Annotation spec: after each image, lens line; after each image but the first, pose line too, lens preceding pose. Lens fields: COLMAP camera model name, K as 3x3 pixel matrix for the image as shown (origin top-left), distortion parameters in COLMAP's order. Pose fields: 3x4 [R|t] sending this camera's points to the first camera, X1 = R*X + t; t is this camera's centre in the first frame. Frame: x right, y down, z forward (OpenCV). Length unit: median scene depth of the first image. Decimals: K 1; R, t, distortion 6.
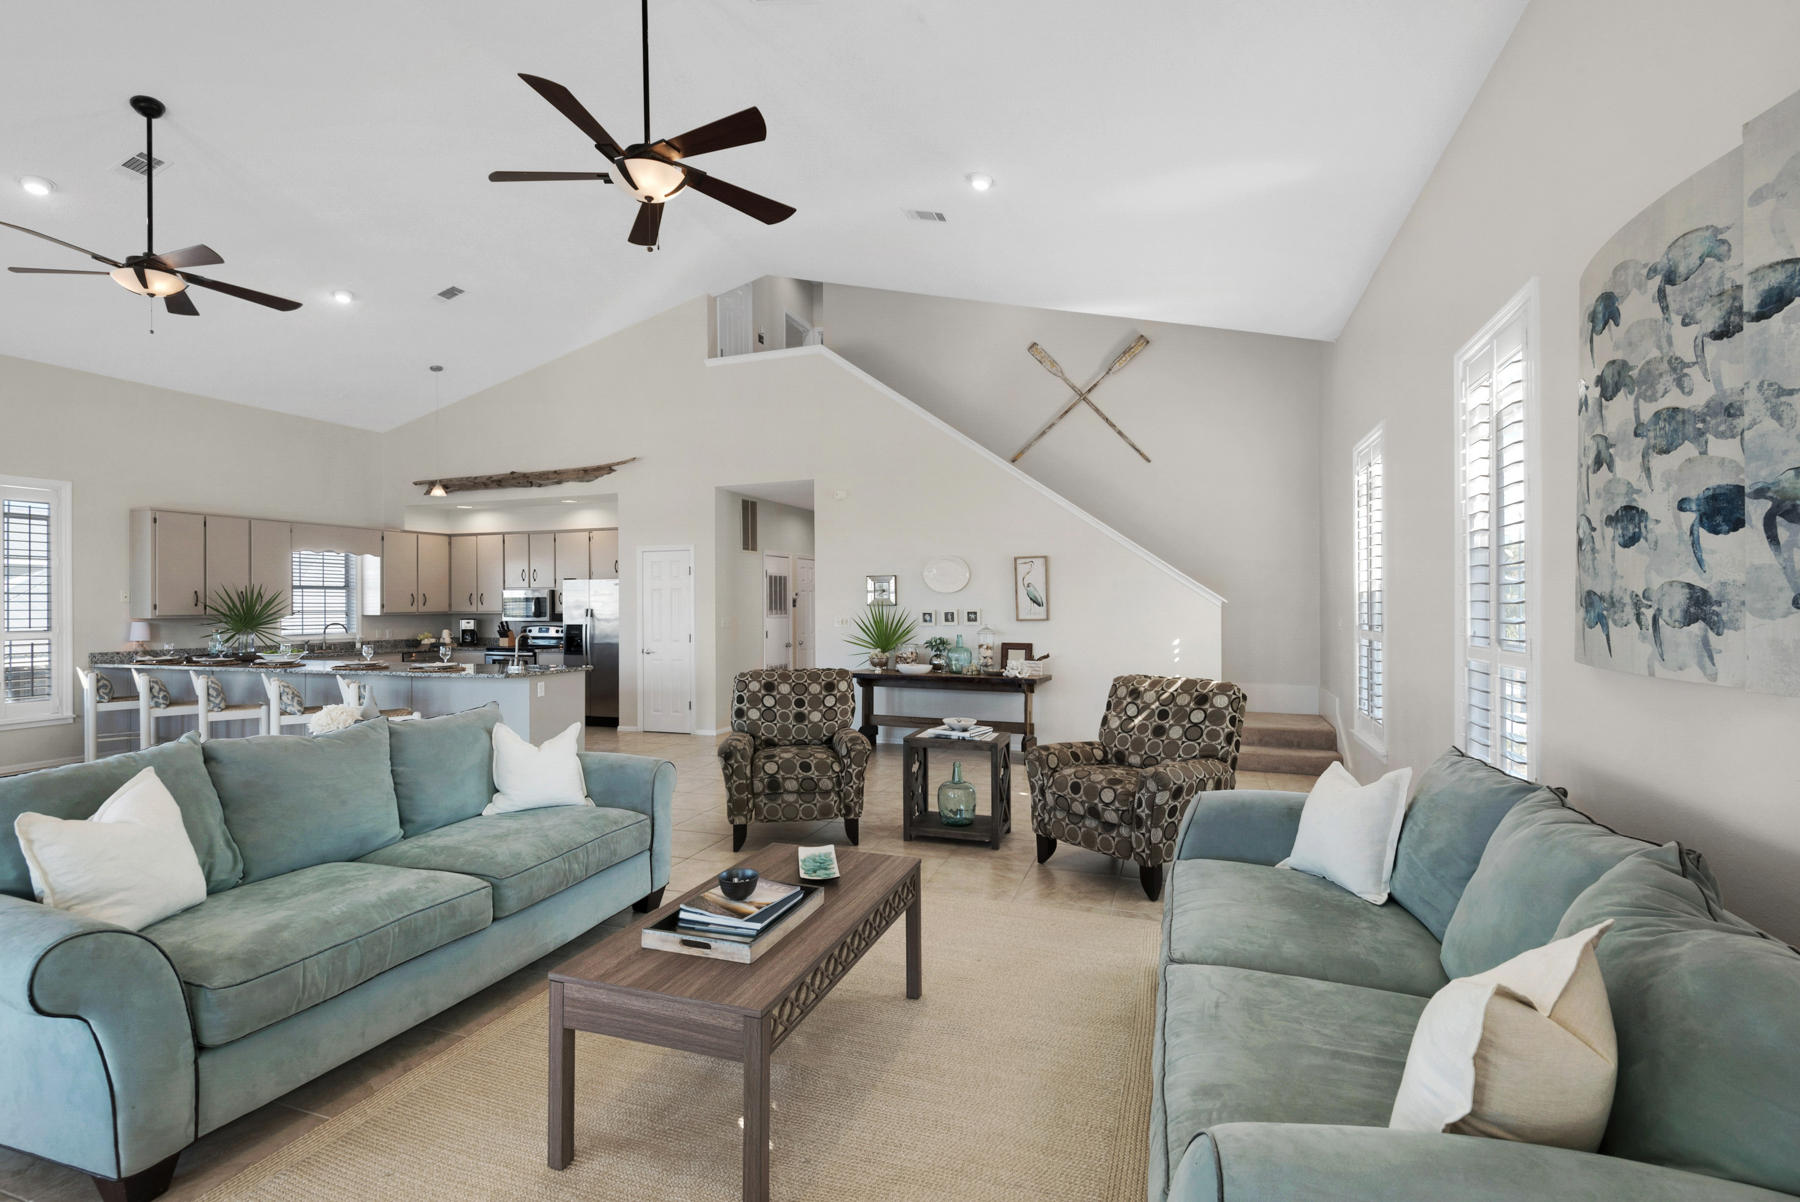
lens RADIAL K [[821.5, 0, 910.2], [0, 821.5, 600.9], [0, 0, 1]] dist [0.033952, -0.018480]
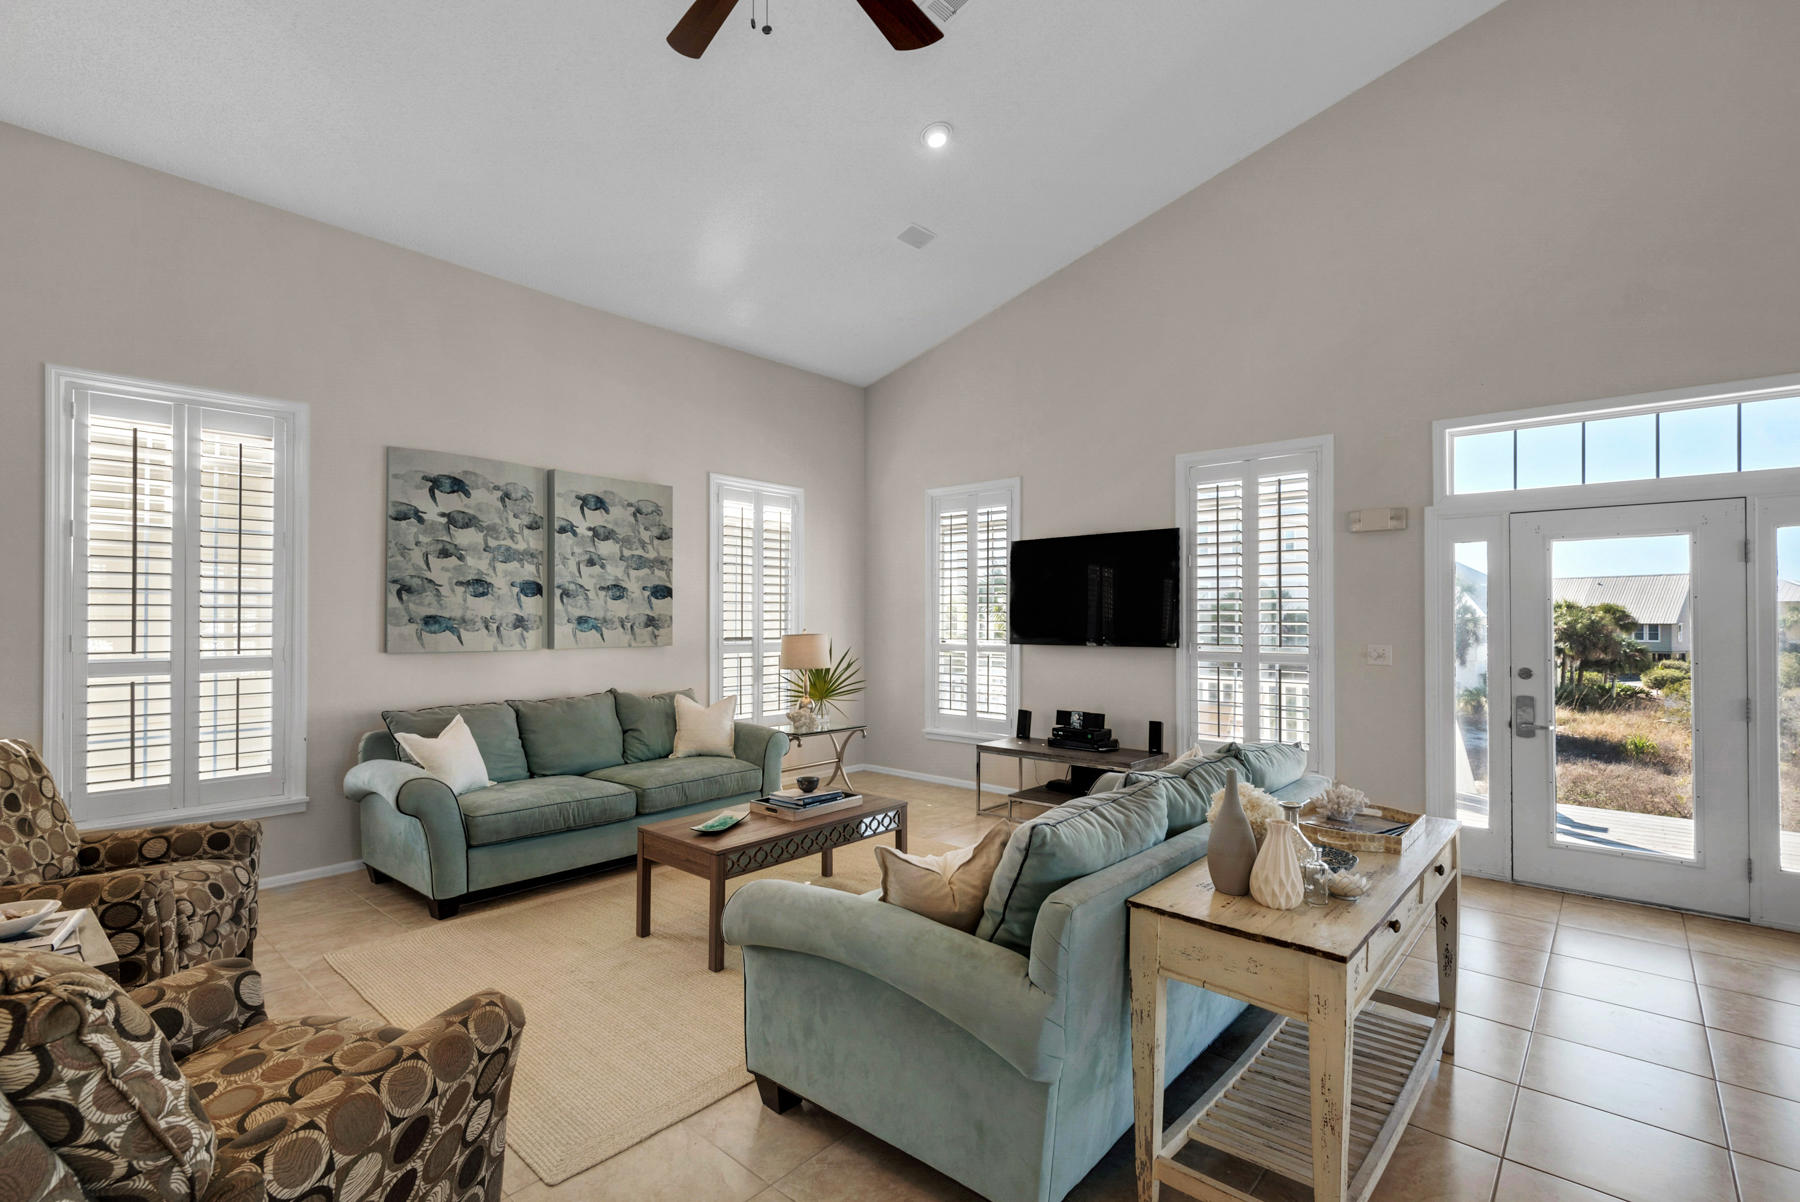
lens RADIAL K [[821.5, 0, 901.9], [0, 821.5, 609.3], [0, 0, 1]] dist [0.033952, -0.018480]
pose [[-0.925702, 0.007394, 0.378182, -0.263050], [0.001548, 0.999875, -0.015759, 0.001854], [-0.378251, -0.014002, -0.925597, 0.639378]]
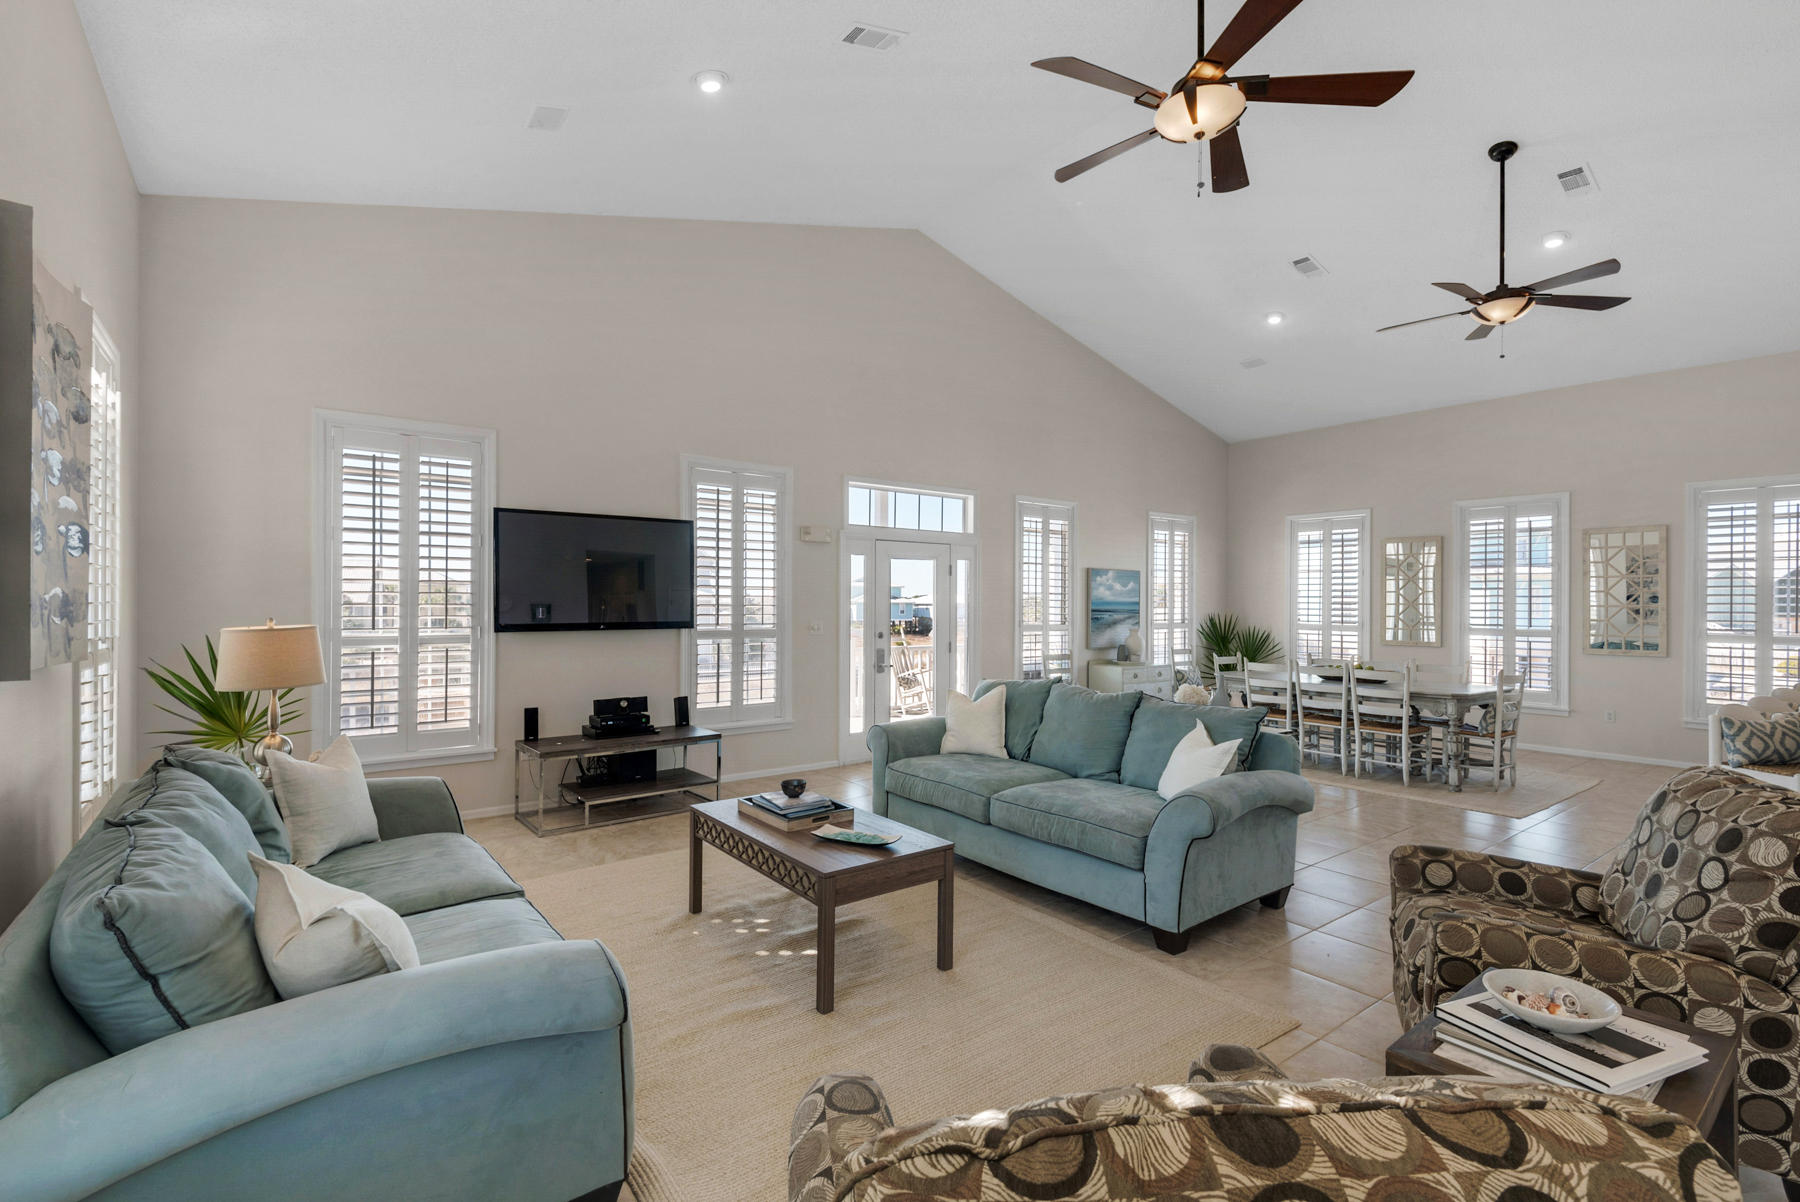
lens RADIAL K [[821.5, 0, 903.3], [0, 821.5, 610.9], [0, 0, 1]] dist [0.033952, -0.018480]
pose [[-0.547016, 0.010471, -0.837057, 0.250634], [-0.000195, 0.999920, 0.012636, -0.002263], [0.837122, 0.007076, -0.546970, 0.514421]]
